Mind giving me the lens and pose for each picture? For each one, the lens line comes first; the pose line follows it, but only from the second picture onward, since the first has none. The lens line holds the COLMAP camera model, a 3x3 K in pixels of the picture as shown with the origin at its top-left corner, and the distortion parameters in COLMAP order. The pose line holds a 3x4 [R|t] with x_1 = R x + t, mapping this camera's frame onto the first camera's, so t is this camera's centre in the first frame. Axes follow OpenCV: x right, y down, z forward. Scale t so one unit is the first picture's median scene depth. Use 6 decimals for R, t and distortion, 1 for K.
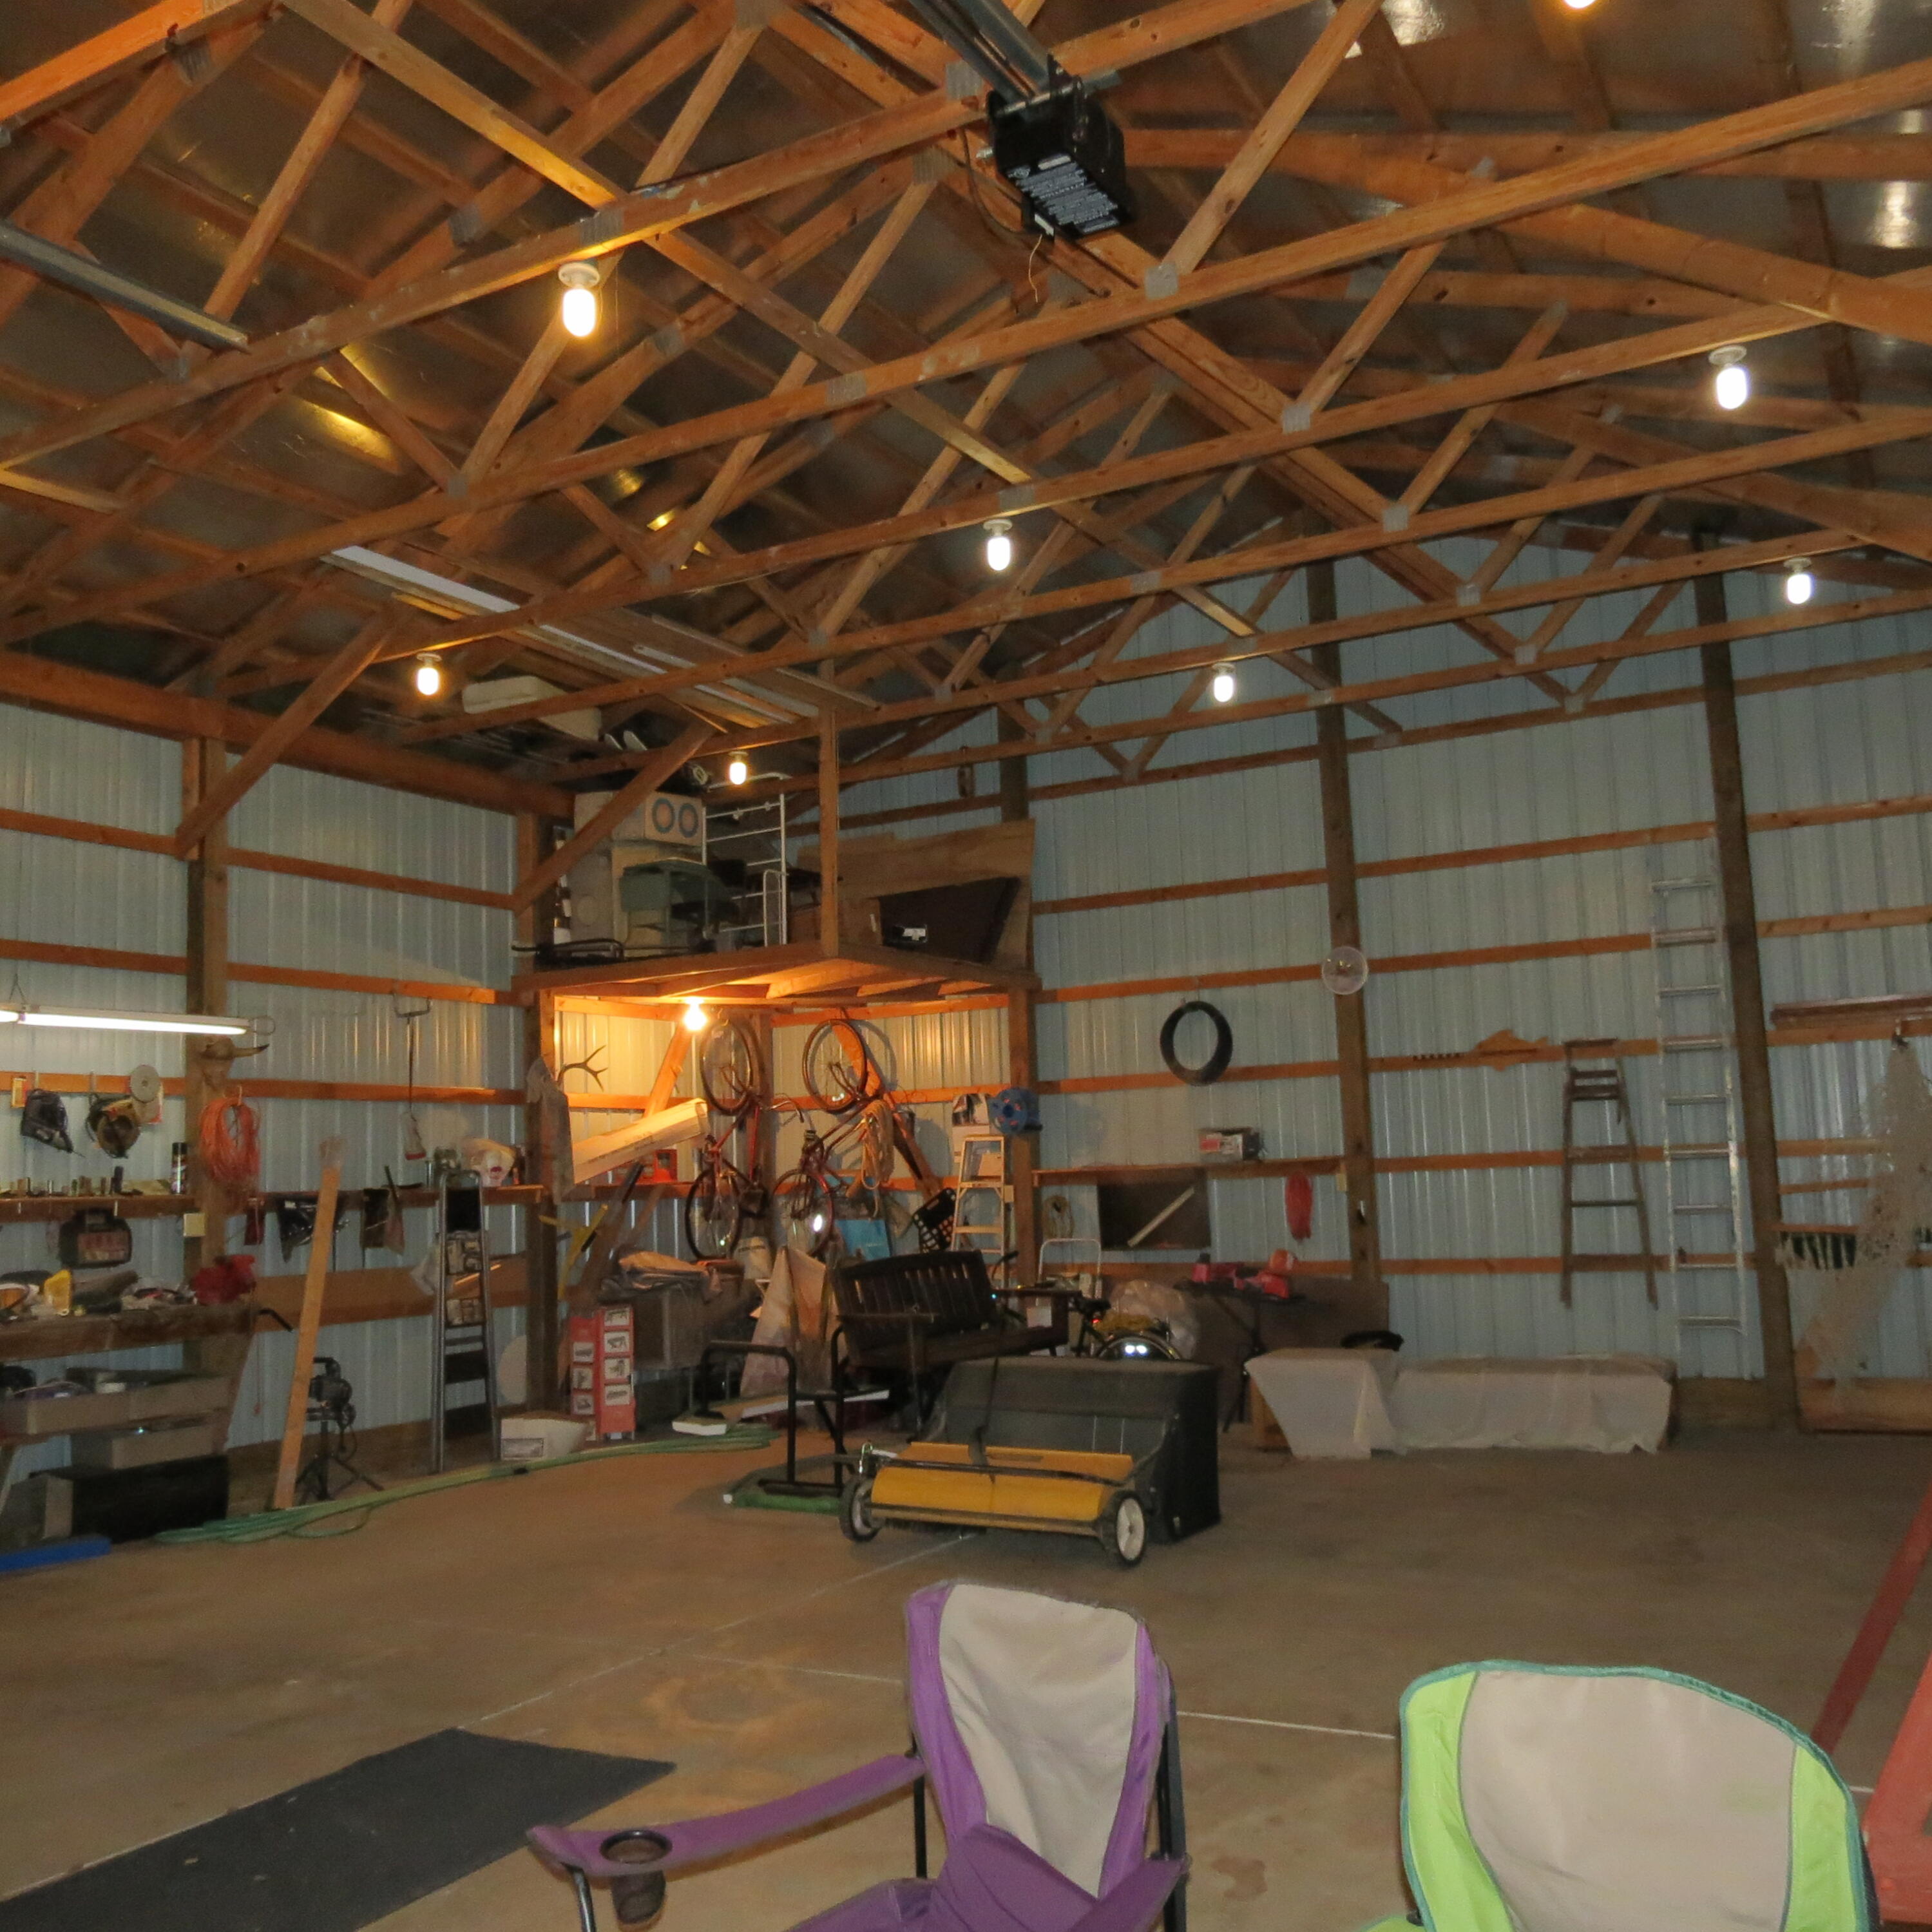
lens RADIAL K [[1829.1, 0, 966.0], [0, 1829.1, 966.0], [0, 0, 1]] dist [-0.026873, 0.002722]
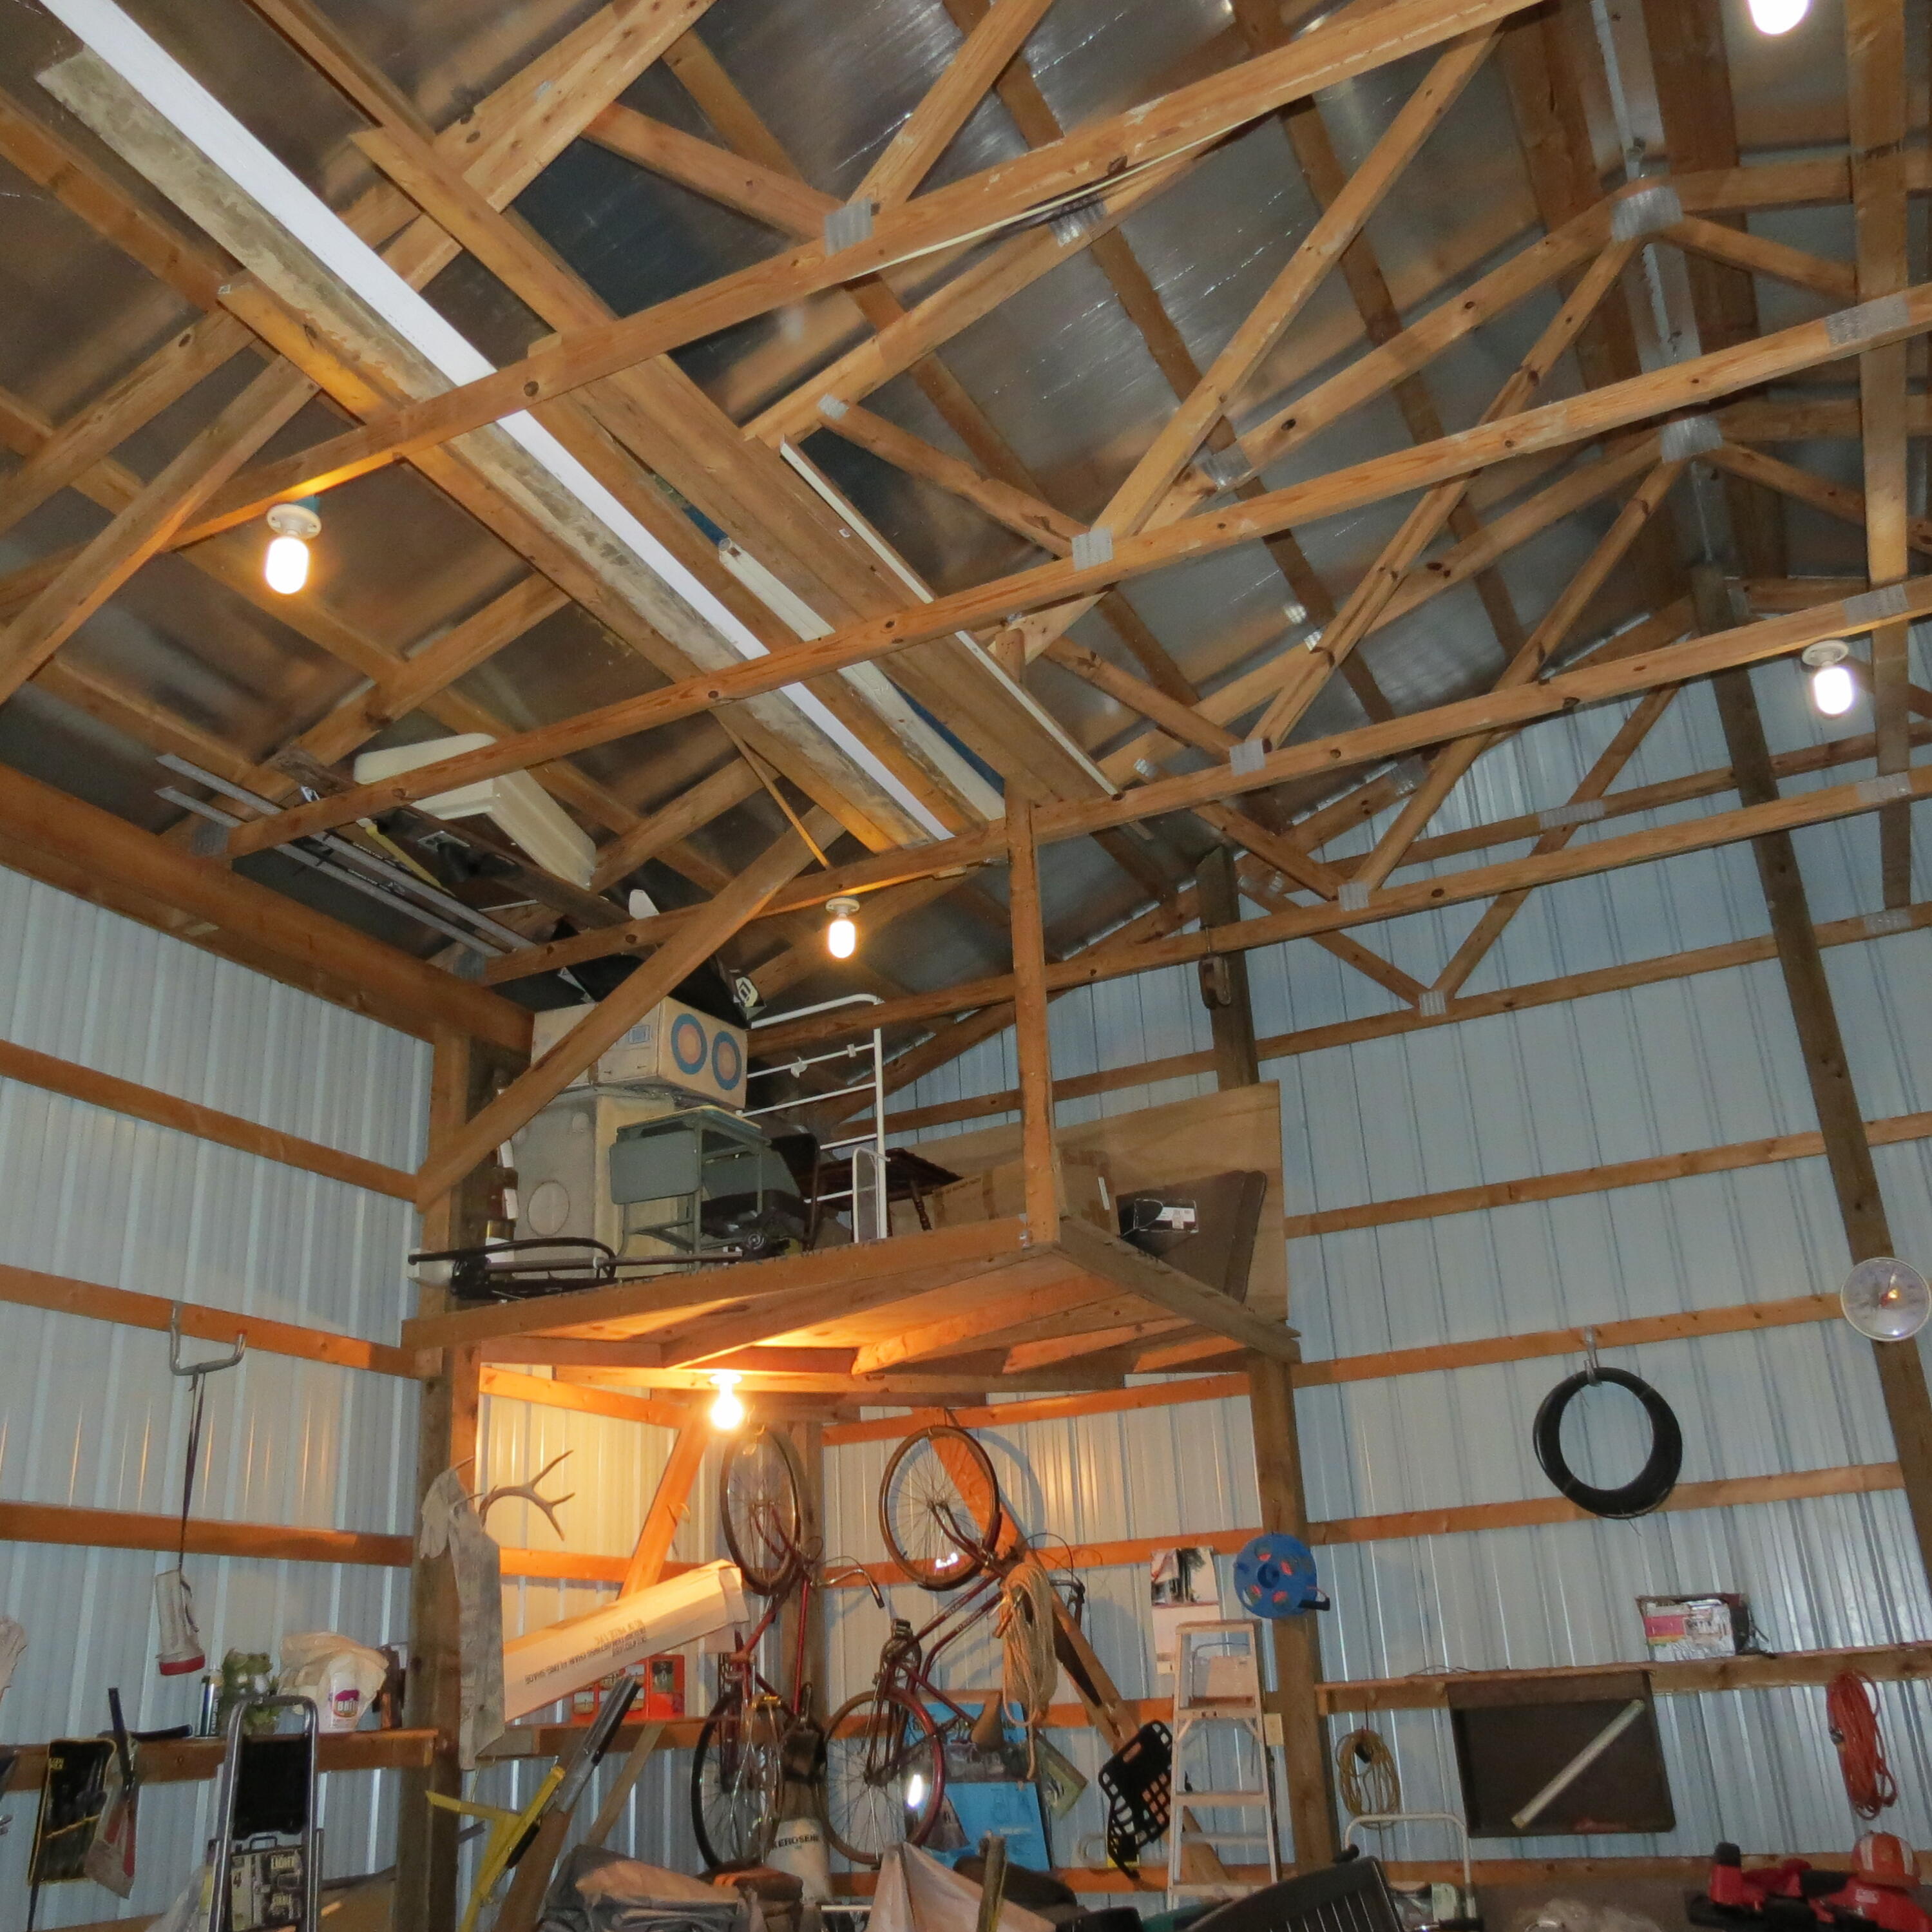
lens RADIAL K [[1829.1, 0, 966.0], [0, 1829.1, 966.0], [0, 0, 1]] dist [-0.026873, 0.002722]
pose [[0.998188, 0.007291, 0.059721, -0.110598], [0.009071, 0.963048, -0.269178, 0.050182], [-0.059476, 0.269232, 0.961237, 0.422890]]
